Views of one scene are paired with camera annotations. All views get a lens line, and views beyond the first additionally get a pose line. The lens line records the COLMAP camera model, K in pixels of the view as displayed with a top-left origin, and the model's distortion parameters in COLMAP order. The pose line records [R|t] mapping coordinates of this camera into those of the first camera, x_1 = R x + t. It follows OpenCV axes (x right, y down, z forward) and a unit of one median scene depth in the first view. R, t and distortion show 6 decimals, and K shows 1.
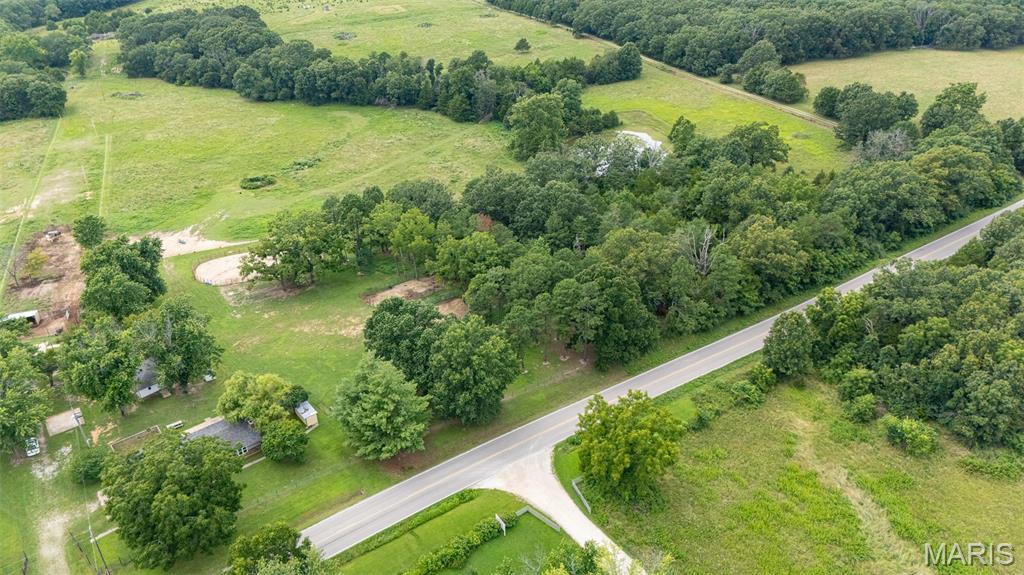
lens RADIAL K [[753.4, 0, 514.8], [0, 753.4, 280.5], [0, 0, 1]] dist [0.081816, -0.081980]
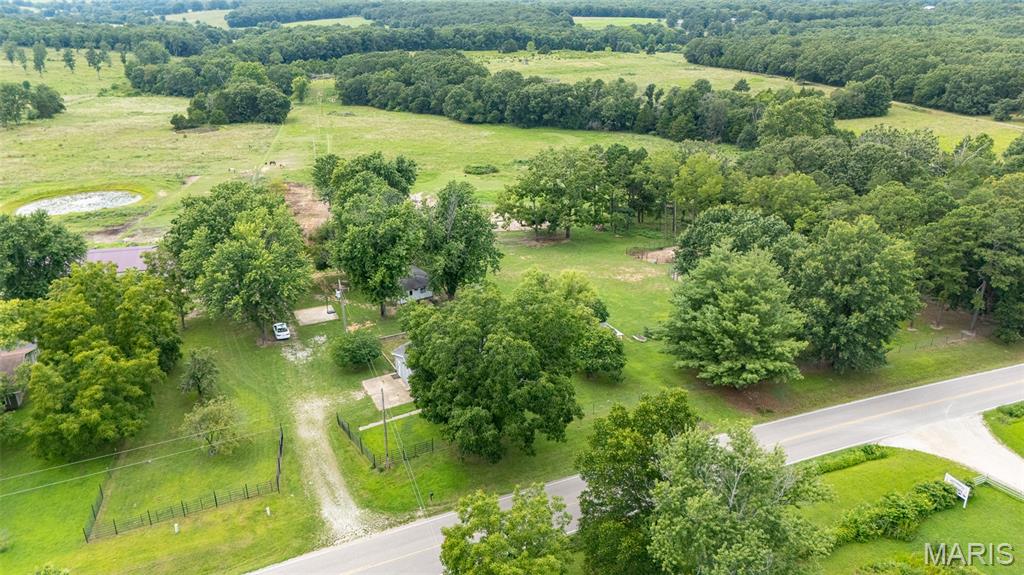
lens RADIAL K [[753.4, 0, 514.8], [0, 753.4, 280.5], [0, 0, 1]] dist [0.081816, -0.081980]
pose [[0.980377, 0.085656, -0.177548, -0.099518], [-0.108912, 0.986076, -0.125664, 0.094928], [0.164312, 0.142536, 0.976056, 0.100054]]
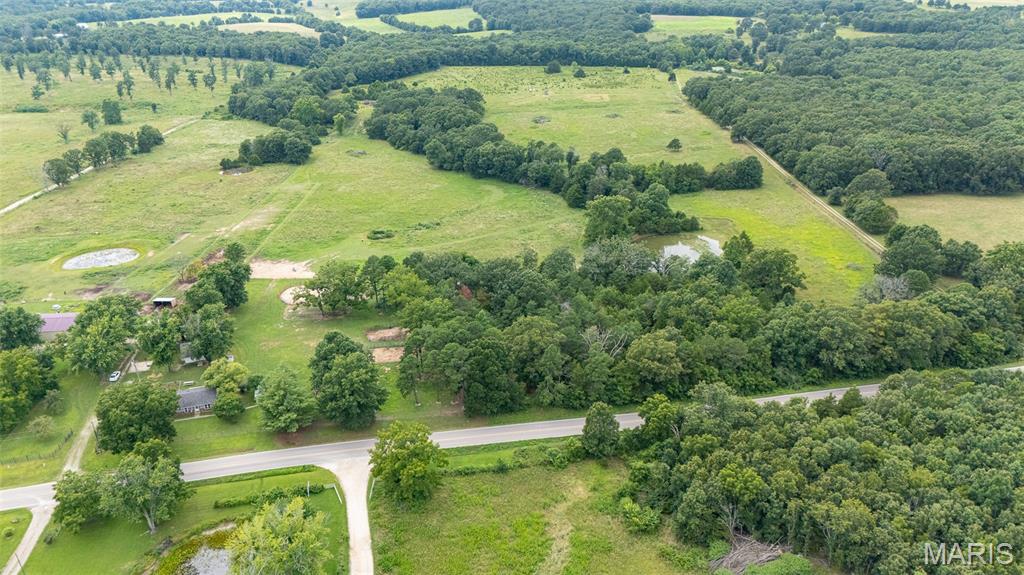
lens RADIAL K [[753.4, 0, 514.8], [0, 753.4, 280.5], [0, 0, 1]] dist [0.081816, -0.081980]
pose [[0.918698, 0.169073, -0.356943, 0.292180], [-0.195412, 0.979954, -0.038778, -0.037390], [0.343231, 0.105376, 0.933321, -0.111052]]
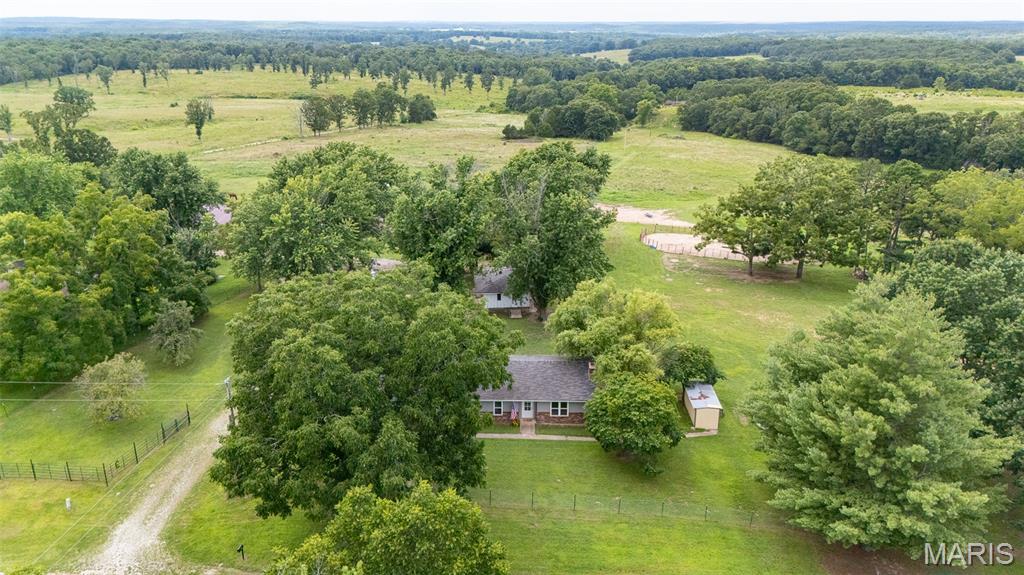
lens RADIAL K [[753.4, 0, 514.8], [0, 753.4, 280.5], [0, 0, 1]] dist [0.081816, -0.081980]
pose [[0.757485, 0.222305, -0.613838, -0.033994], [-0.331841, 0.940825, -0.068772, 0.072920], [0.562226, 0.255790, 0.786431, 0.219108]]
